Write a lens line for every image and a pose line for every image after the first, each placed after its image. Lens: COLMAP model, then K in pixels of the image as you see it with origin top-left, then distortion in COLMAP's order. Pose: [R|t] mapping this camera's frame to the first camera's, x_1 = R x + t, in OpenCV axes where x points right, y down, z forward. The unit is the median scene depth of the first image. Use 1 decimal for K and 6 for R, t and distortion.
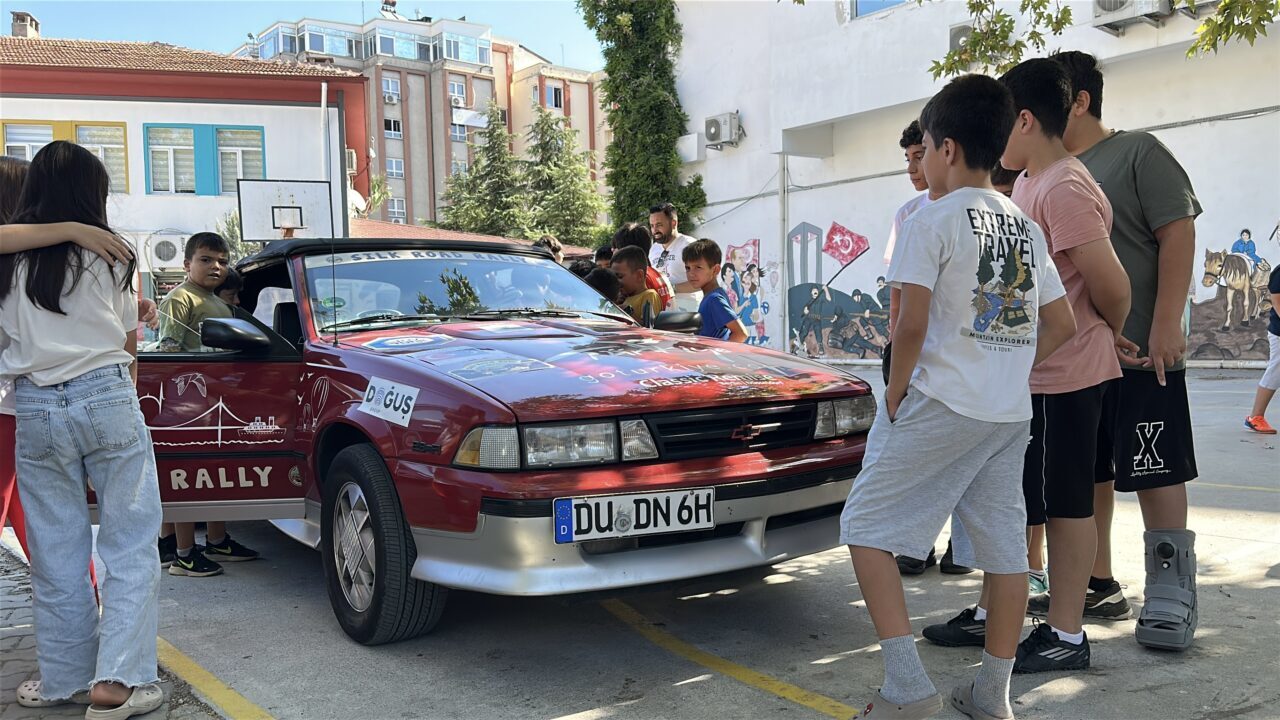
lens RADIAL K [[1084.9, 0, 640.0], [0, 1084.9, 360.0], [0, 0, 1]] dist [0.167224, -0.332118]
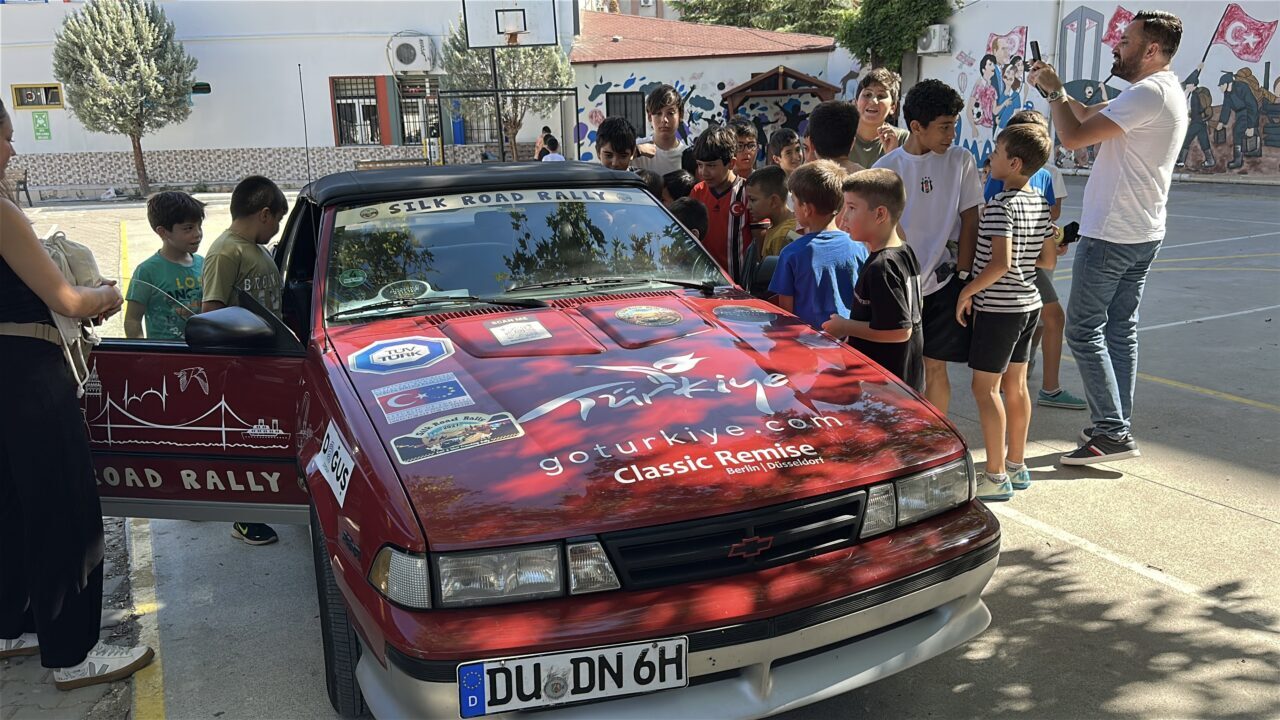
lens RADIAL K [[1084.9, 0, 640.0], [0, 1084.9, 360.0], [0, 0, 1]] dist [0.167224, -0.332118]
pose [[0.971543, 0.046519, -0.232250, 0.203327], [0.001622, 0.979196, 0.202912, -0.226906], [0.236857, -0.197515, 0.951255, 0.295965]]
